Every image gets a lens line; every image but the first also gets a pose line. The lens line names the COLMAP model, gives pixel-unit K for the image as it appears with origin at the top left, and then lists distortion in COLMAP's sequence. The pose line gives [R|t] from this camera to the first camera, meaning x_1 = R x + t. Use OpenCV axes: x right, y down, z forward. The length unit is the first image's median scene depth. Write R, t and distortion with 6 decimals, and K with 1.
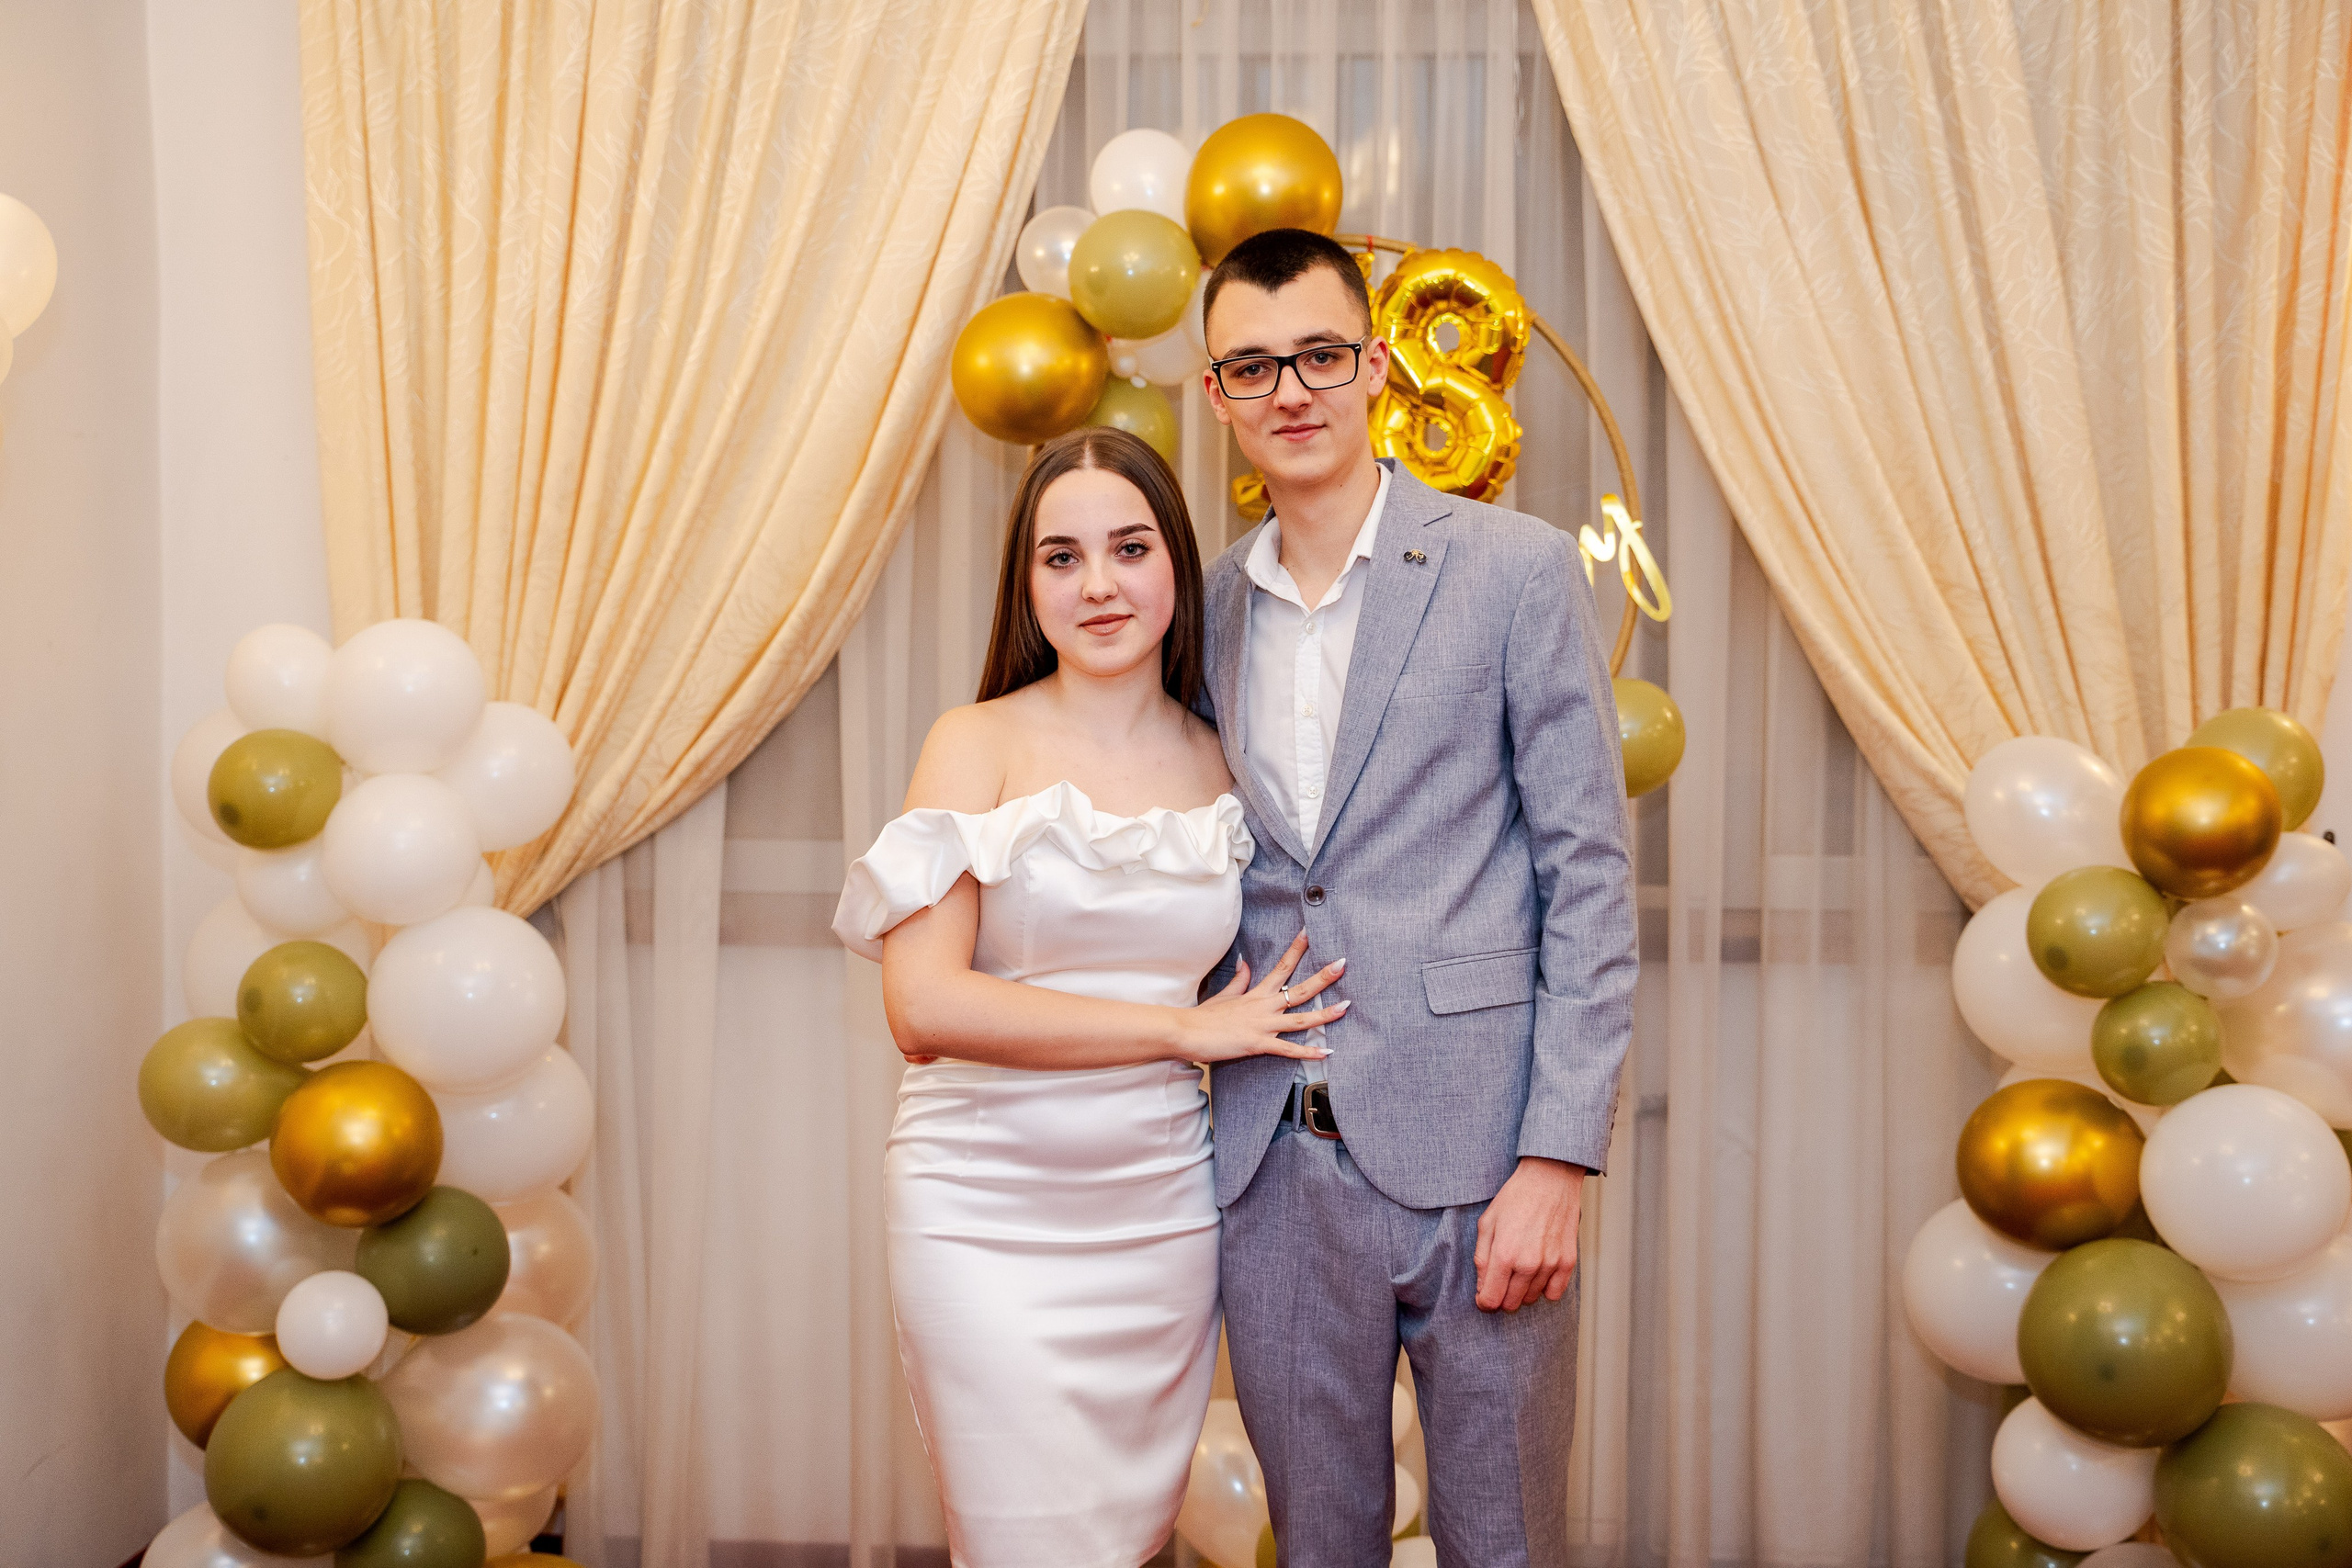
lens RADIAL K [[2957.0, 0, 1178.7], [0, 2957.0, 778.5], [0, 0, 1]] dist [0.057428, 0.000000]
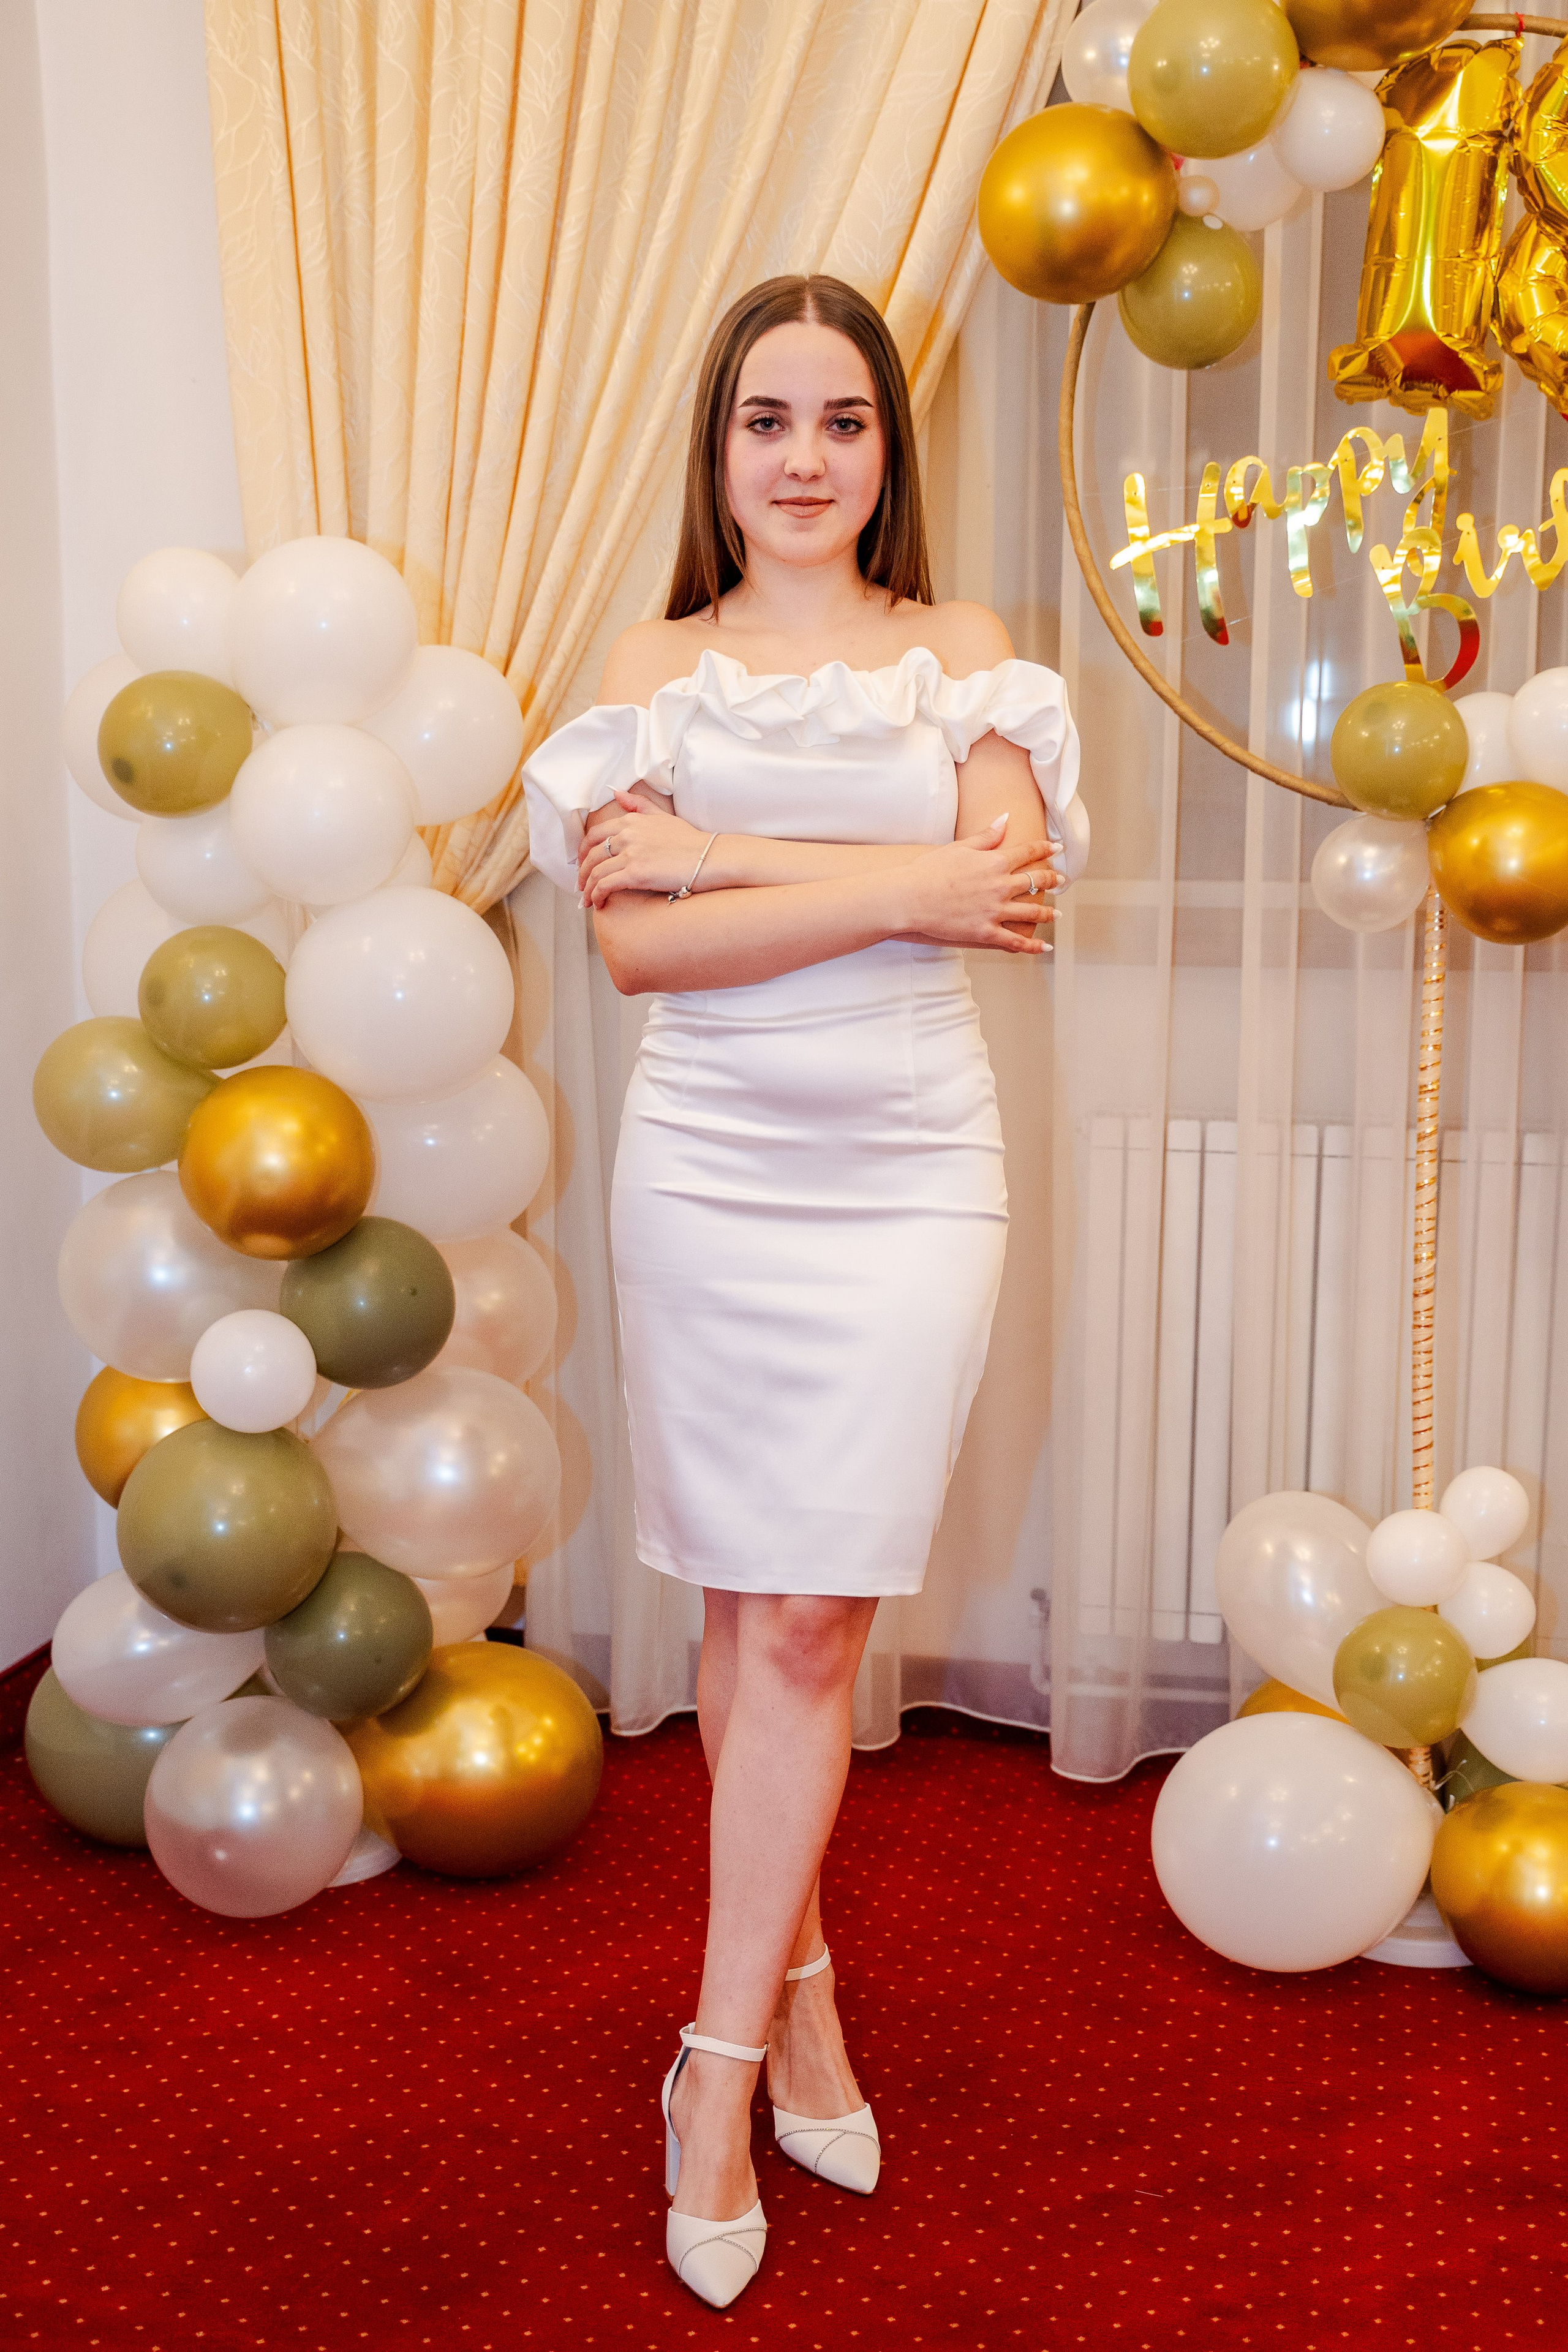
lens RADIAL K [[3158.6, 0, 767.8], [0, 3158.6, 1230.3], [0, 0, 1]] dist [0.060198, 0.000000]
pose [[0.991082, 0.013791, -0.132538, -0.014124], [-0.000007, 0.994636, 0.103441, 0.043402], [0.133254, -0.102518, 0.985765, 0.107952]]
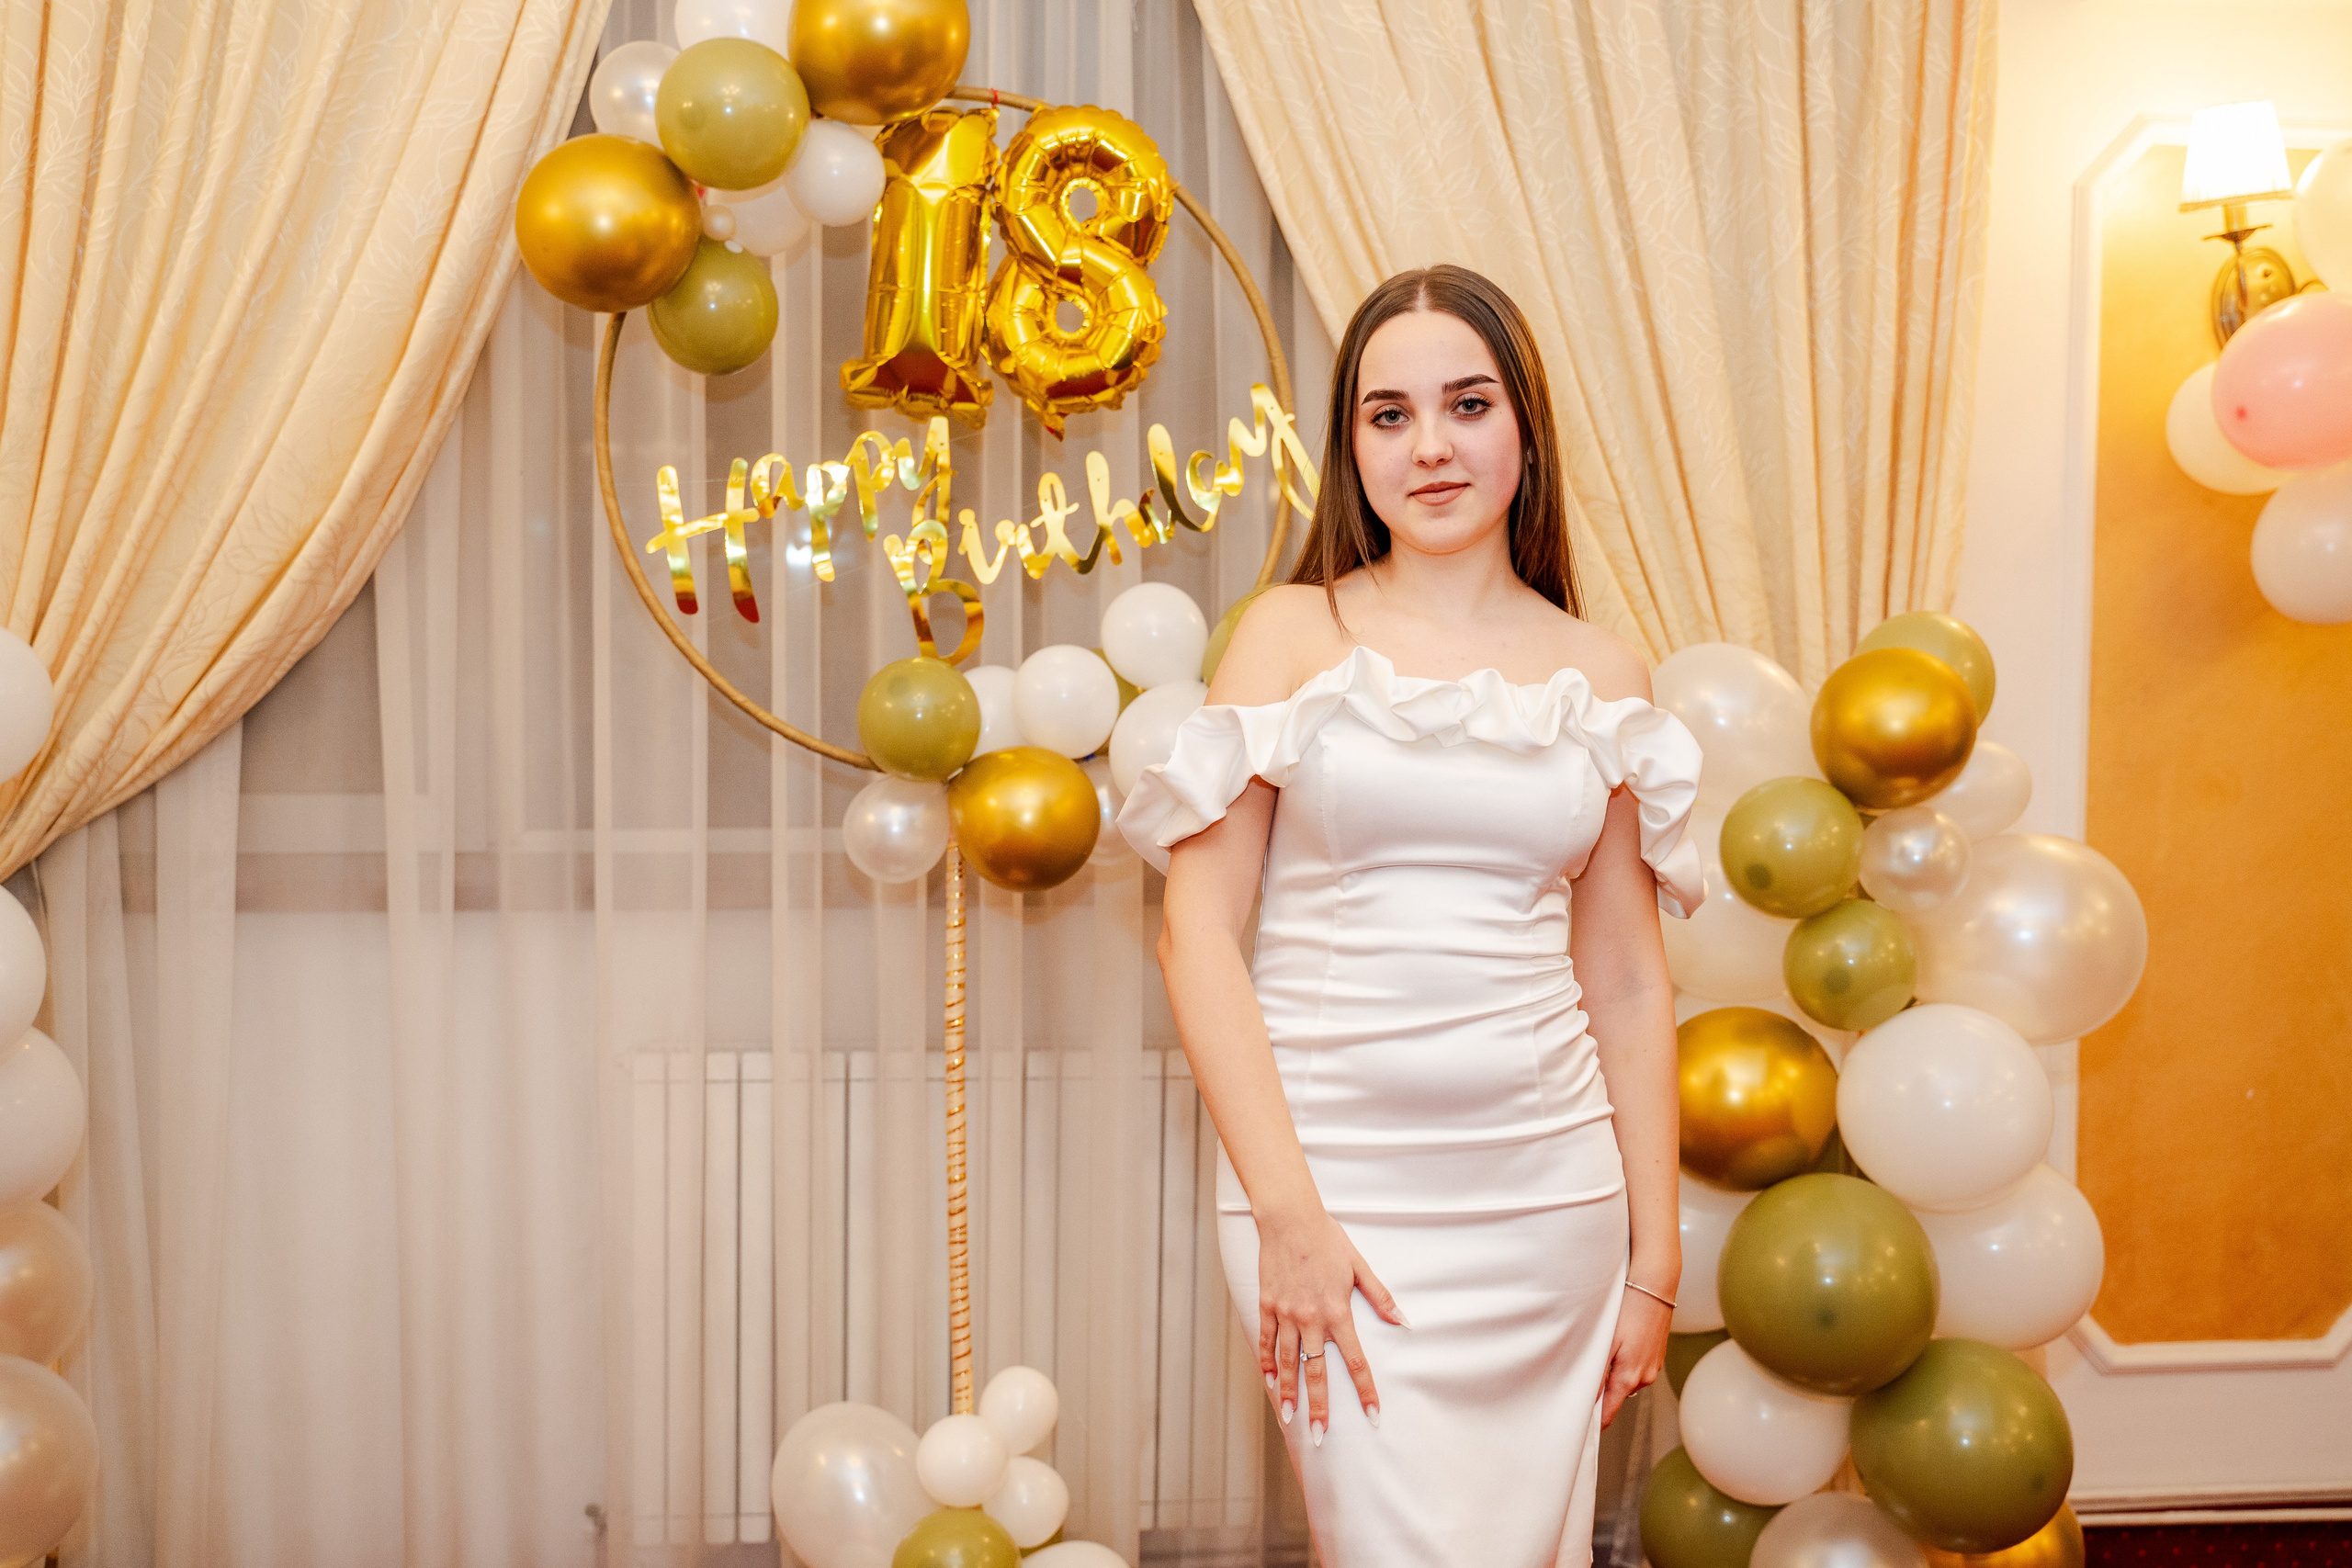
lens RADIAL K [[2588.4, 0, 1181.4], [0, 2588.4, 782.1], [0, 0, 1]] dist [-0.002324, 0.000000]
pose [[0.979167, -0.016015, 0.202424, -0.038617], [0.017063, 0.999849, -0.003430, 0.026910], [-0.202338, 0.006812, 0.979292, 0.211103]]
